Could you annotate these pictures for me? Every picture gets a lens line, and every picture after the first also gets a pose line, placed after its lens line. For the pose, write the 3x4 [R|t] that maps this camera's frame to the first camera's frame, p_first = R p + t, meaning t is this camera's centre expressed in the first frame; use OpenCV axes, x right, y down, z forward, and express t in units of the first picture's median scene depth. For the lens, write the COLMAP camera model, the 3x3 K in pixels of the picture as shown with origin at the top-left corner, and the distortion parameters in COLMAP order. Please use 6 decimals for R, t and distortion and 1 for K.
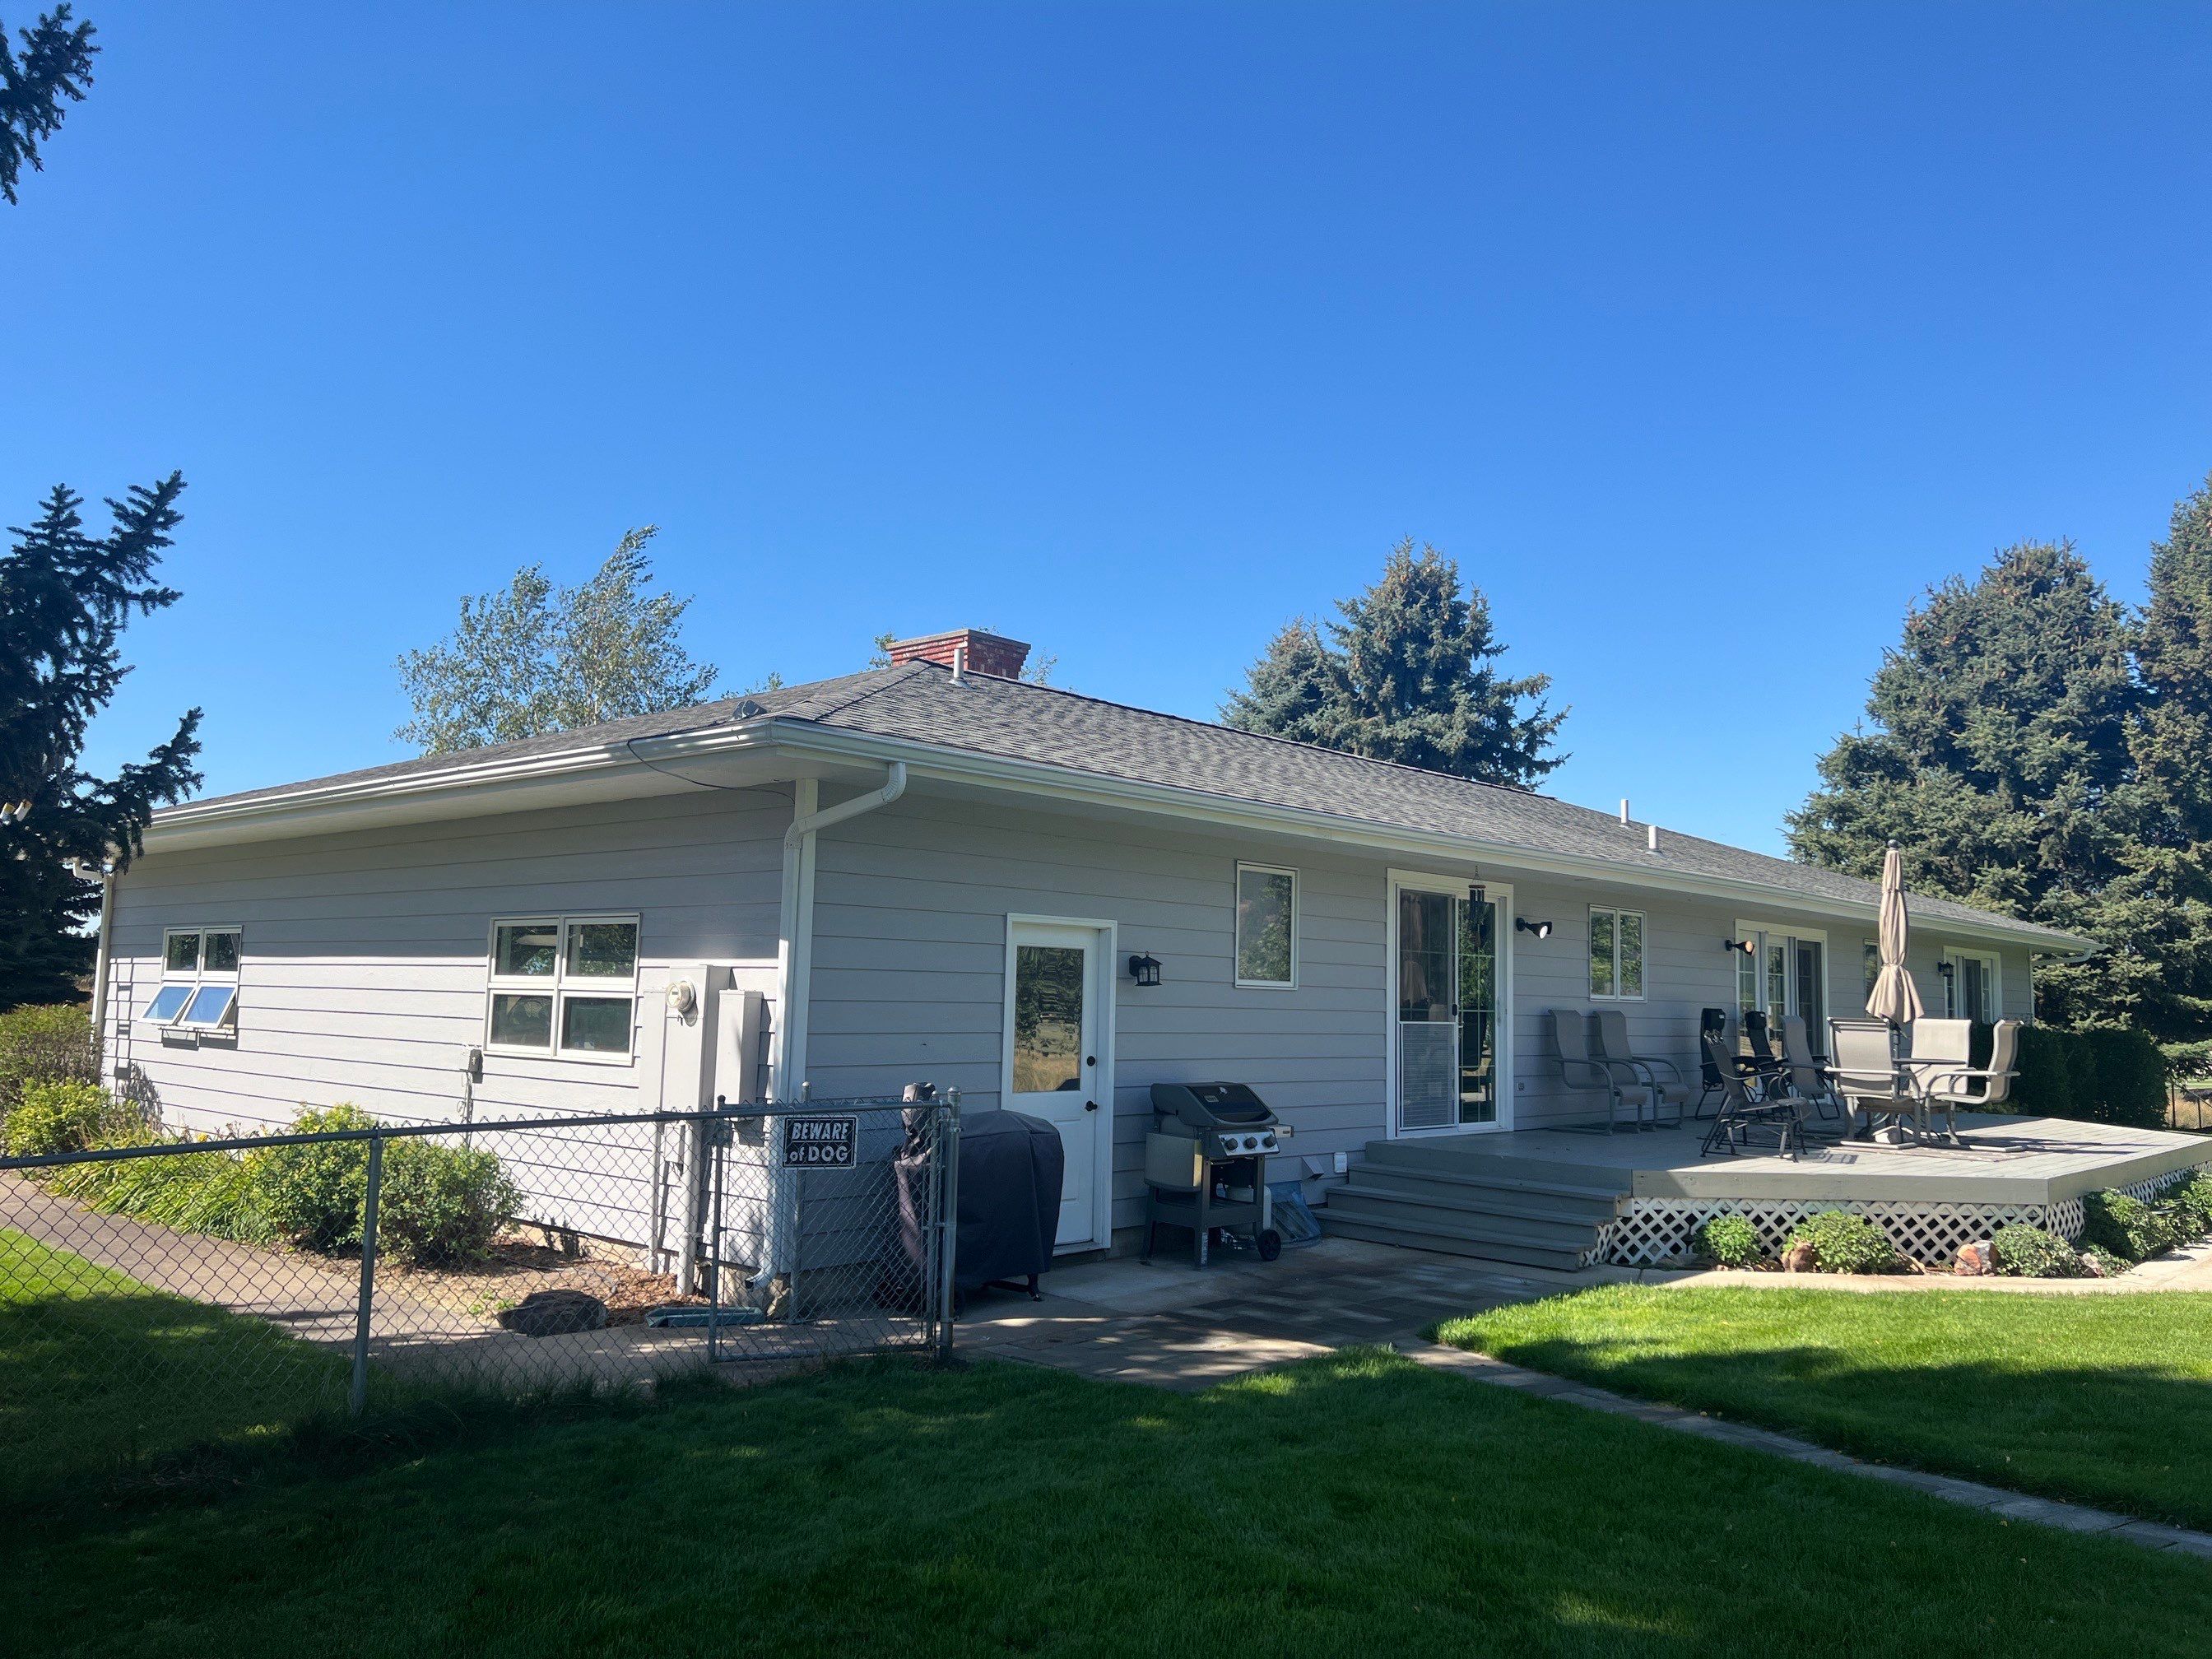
lens RADIAL K [[1666.5, 0, 1102.9], [0, 1666.5, 856.5], [0, 0, 1]] dist [0.148987, -0.361032]
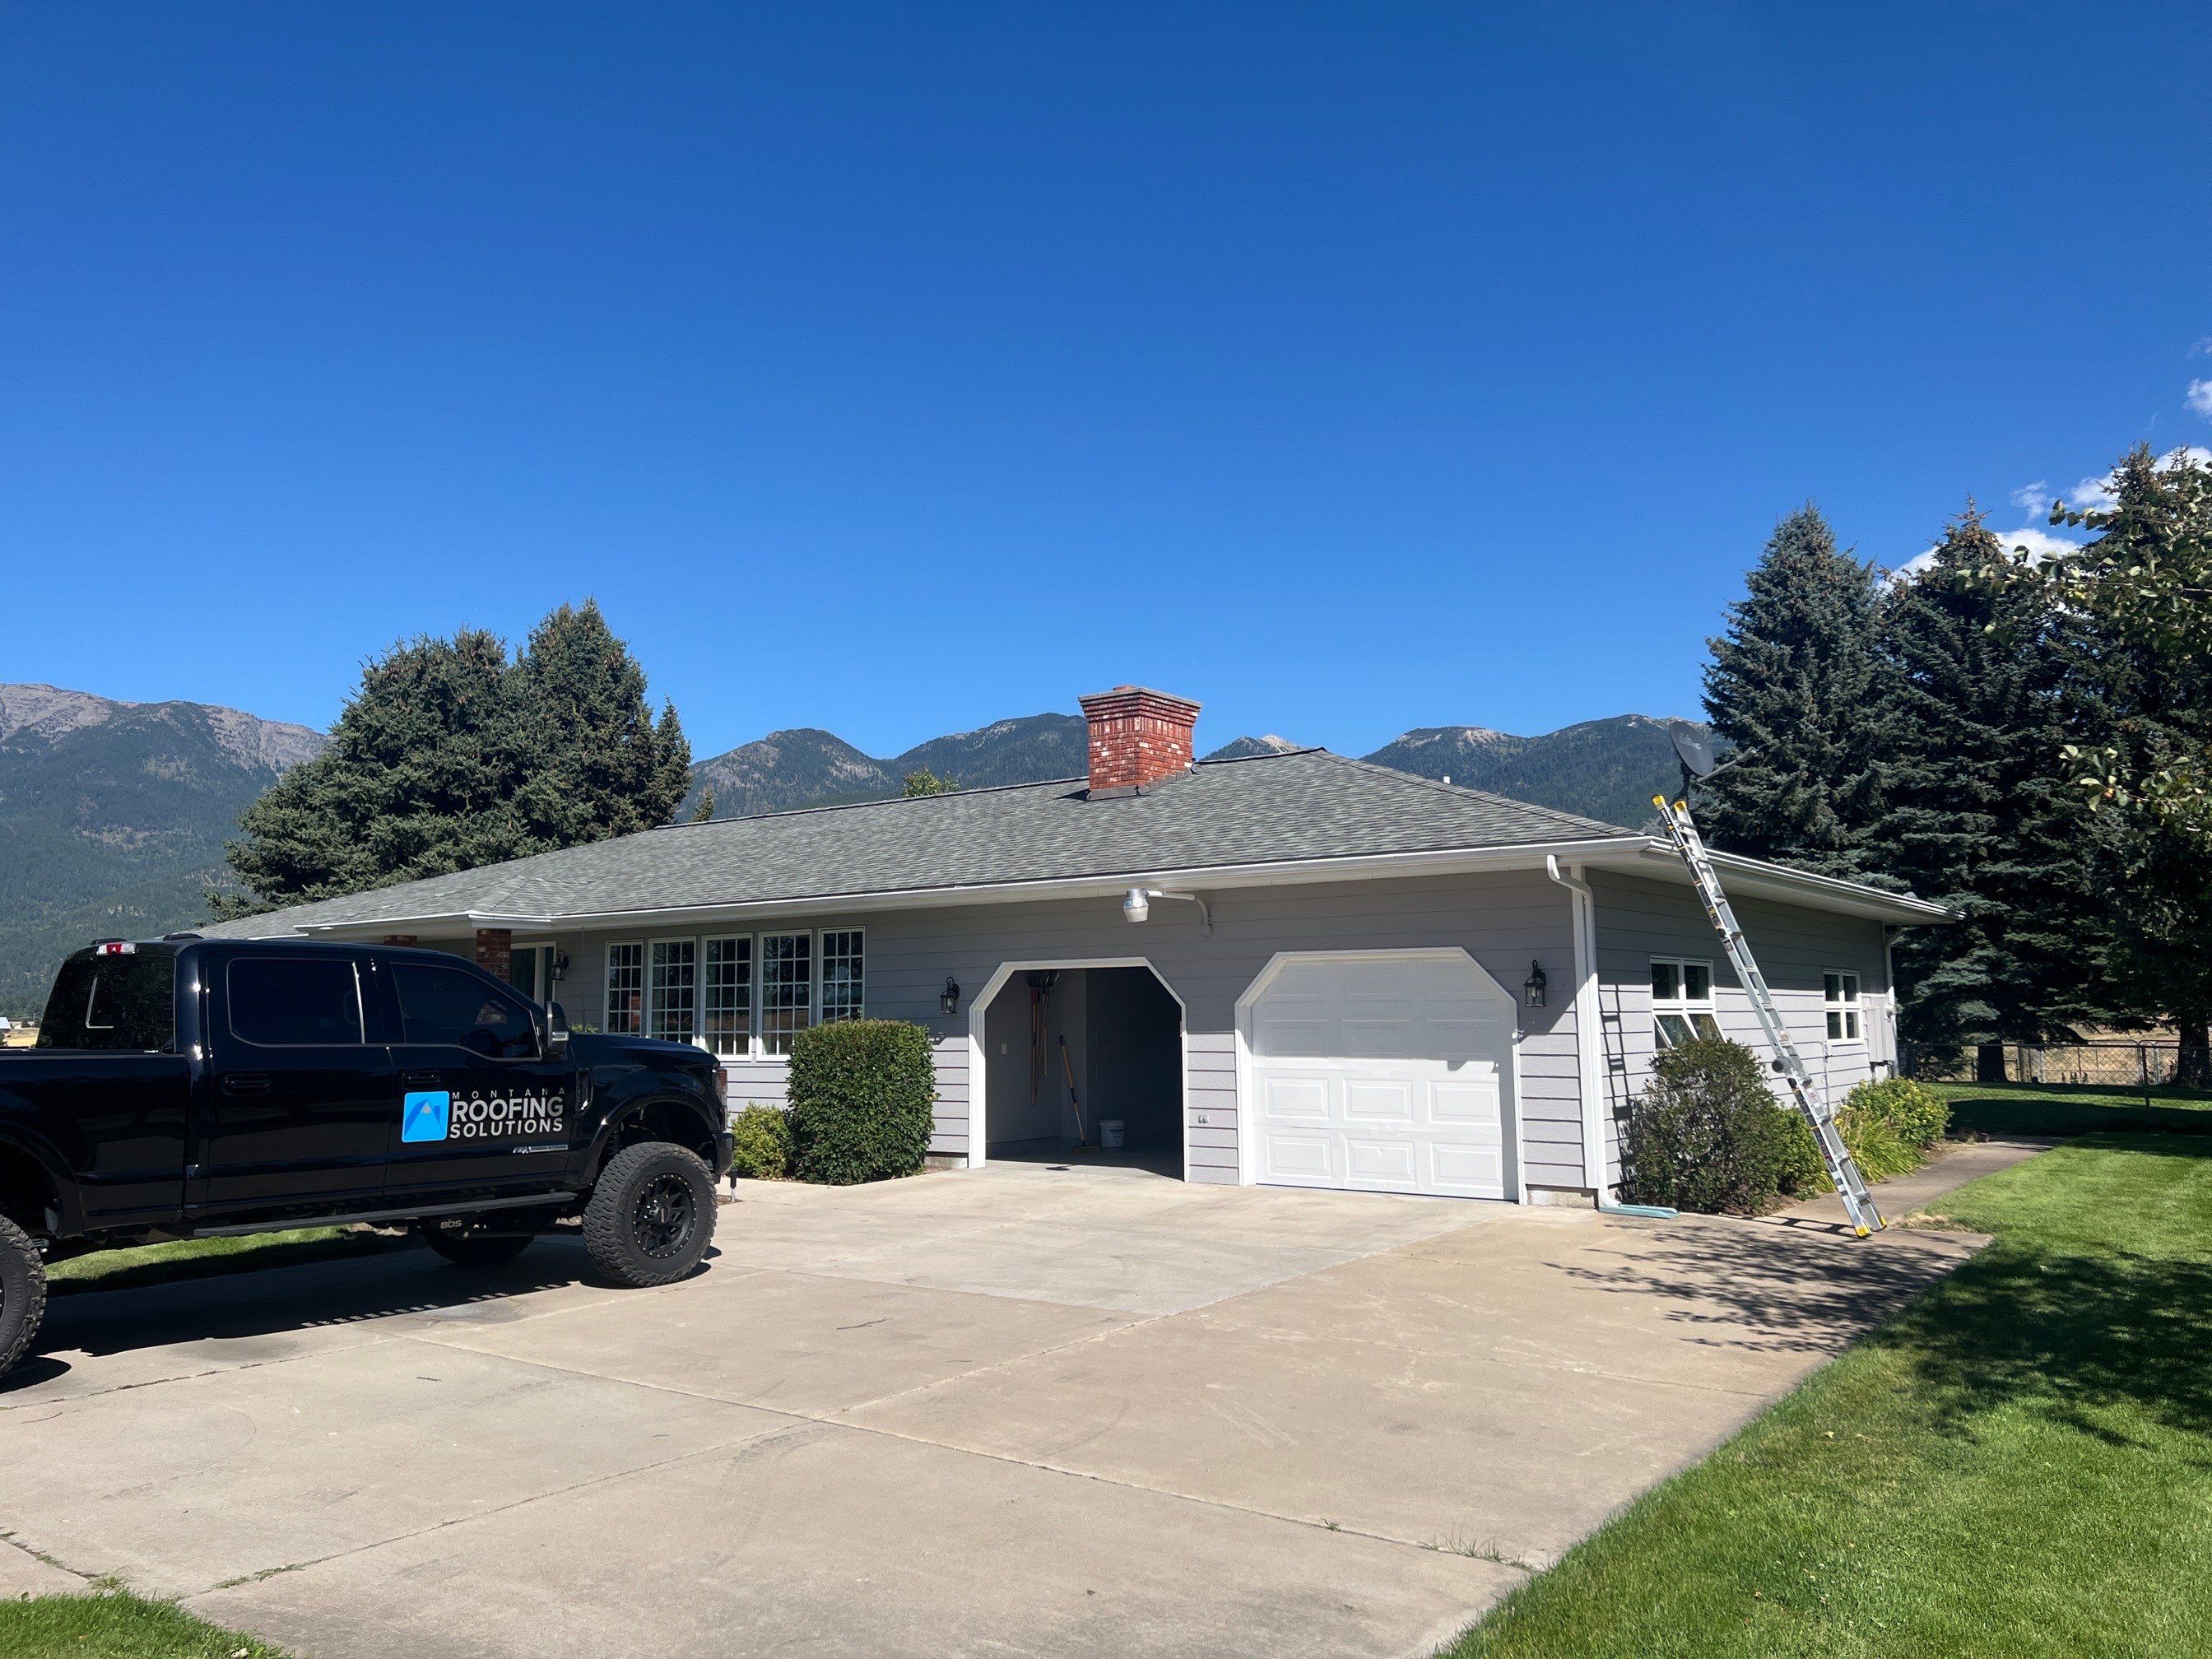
lens RADIAL K [[1667.6, 0, 1106.0], [0, 1667.6, 829.5], [0, 0, 1]] dist [0.132864, -0.271628]
pose [[-0.106221, 0.089625, 0.990295, -2.058920], [-0.077762, 0.992131, -0.098132, 0.123935], [-0.991297, -0.087431, -0.098416, 1.931679]]
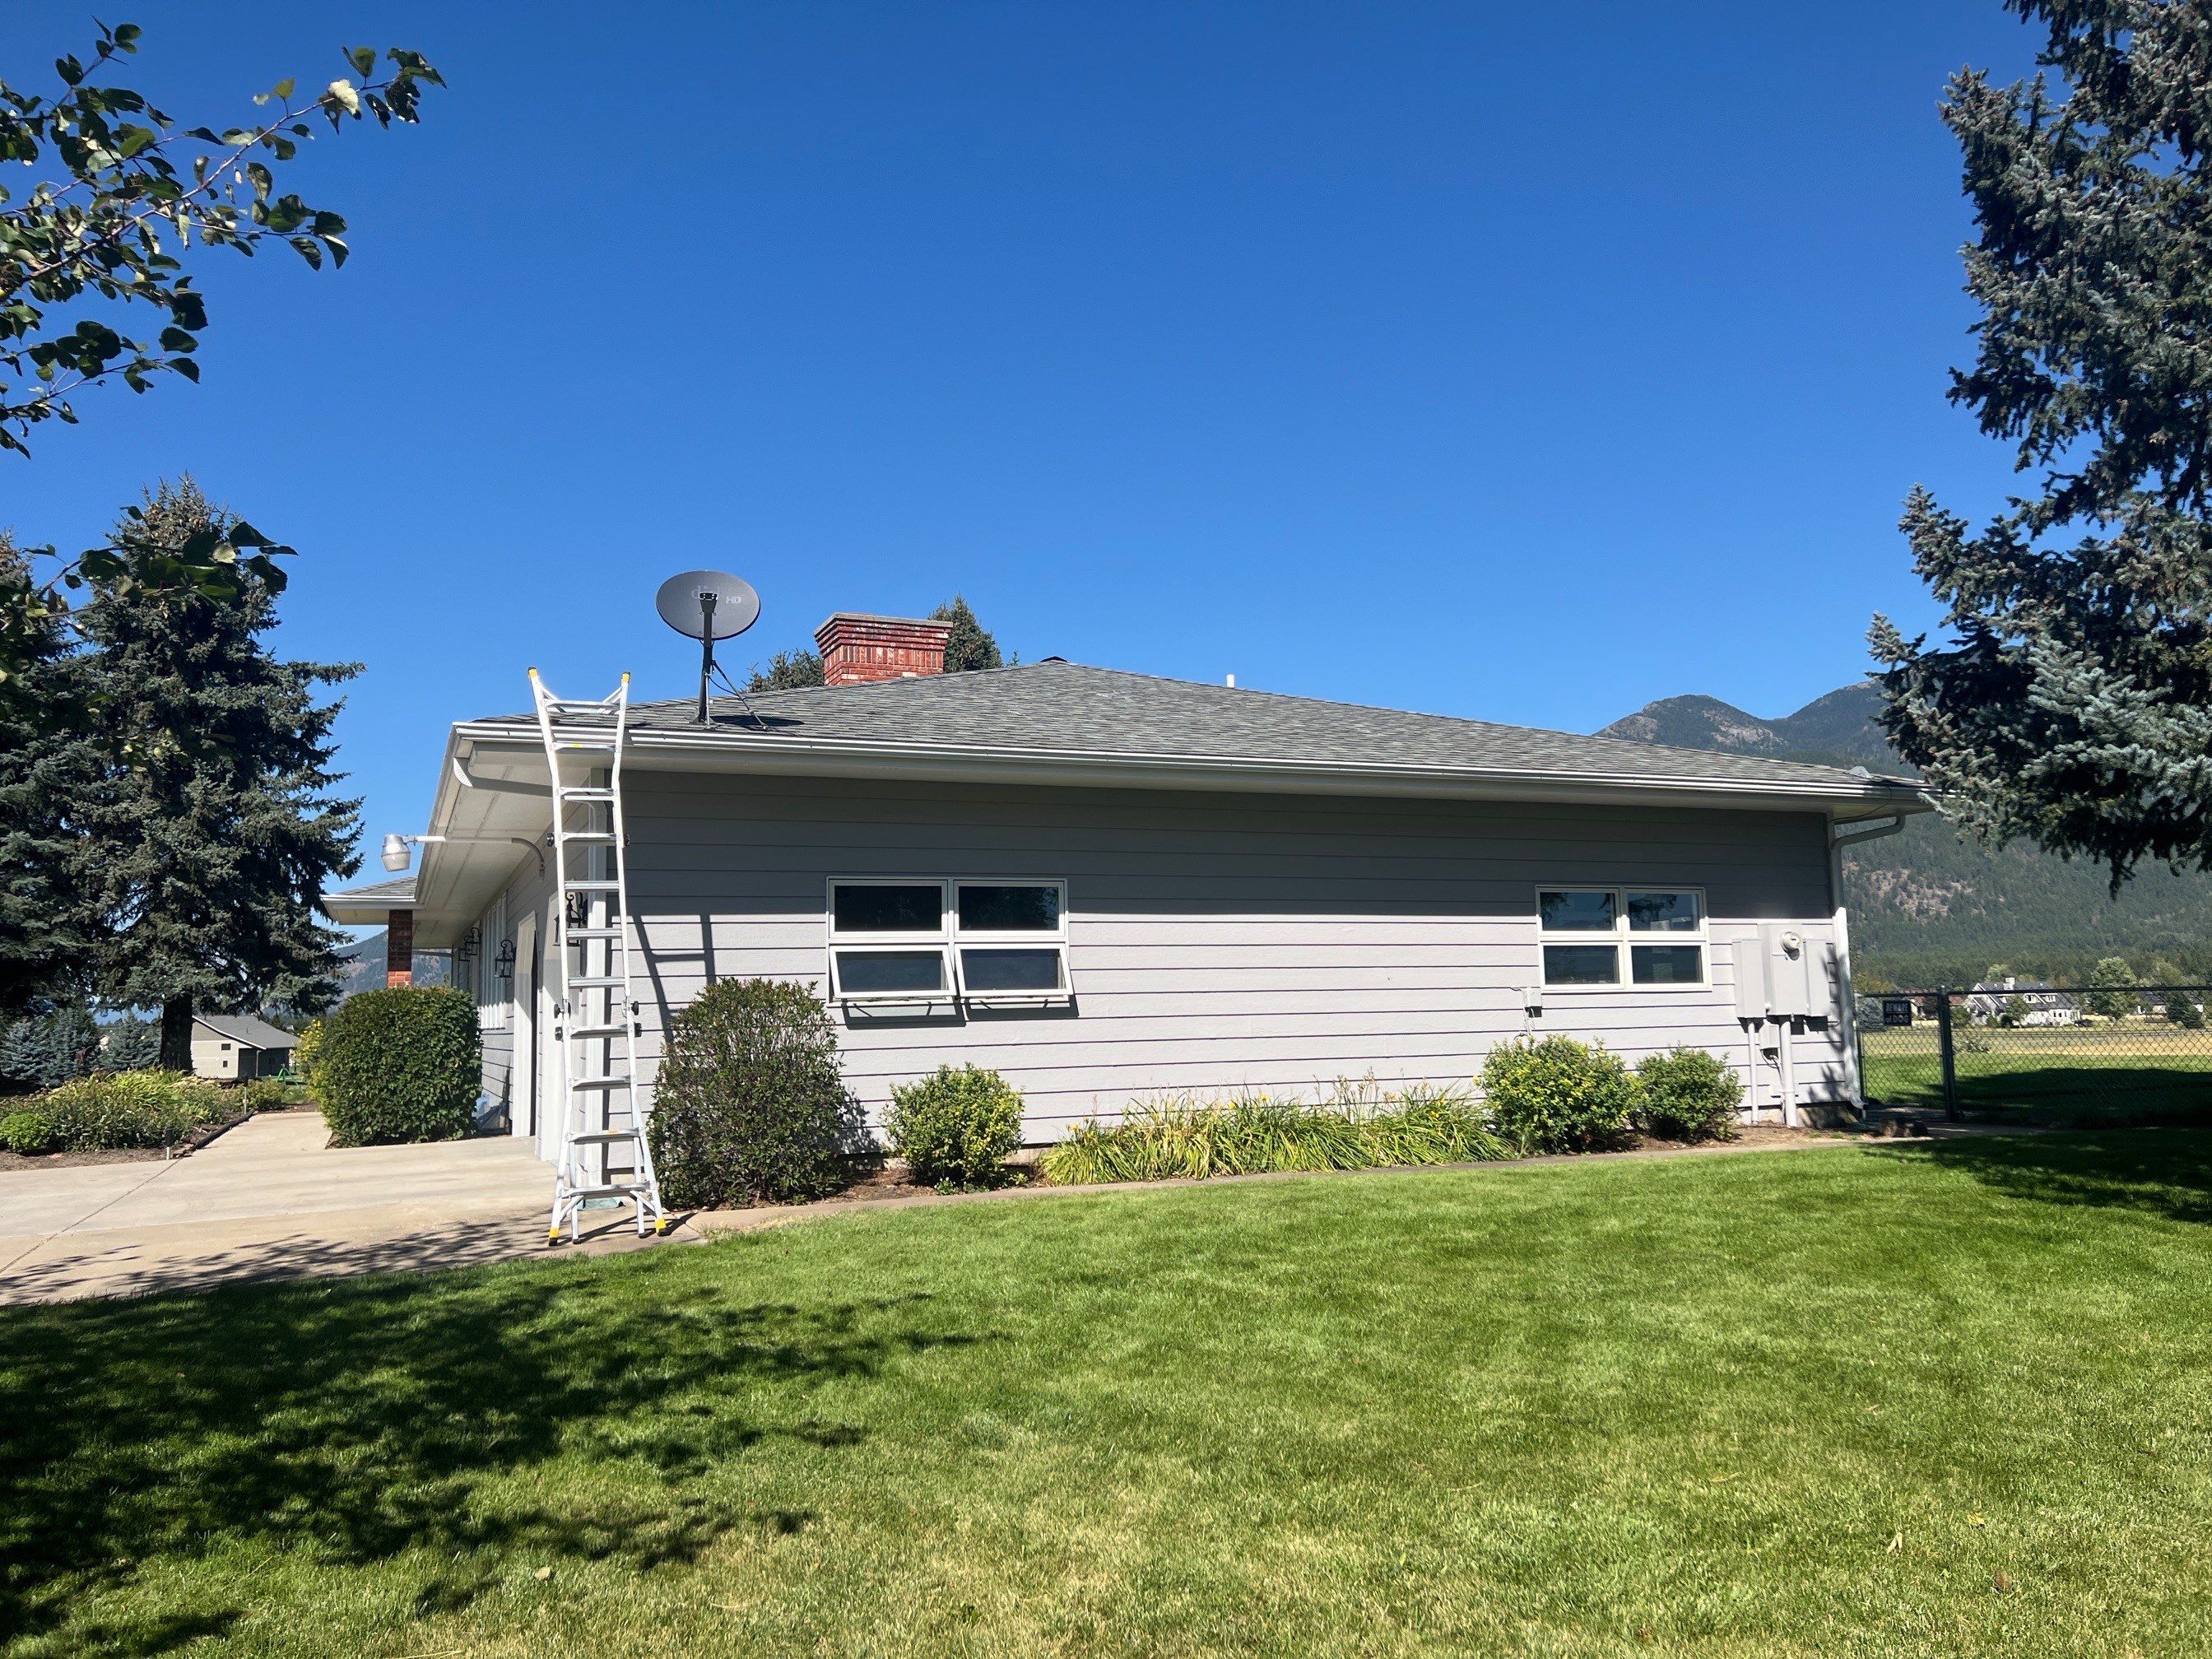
lens RADIAL K [[1666.5, 0, 1102.9], [0, 1666.5, 856.5], [0, 0, 1]] dist [0.148987, -0.361032]
pose [[0.415463, 0.054635, 0.907968, -1.636130], [-0.045615, 0.998190, -0.039192, 0.078502], [-0.908465, -0.025134, 0.417203, 0.767512]]
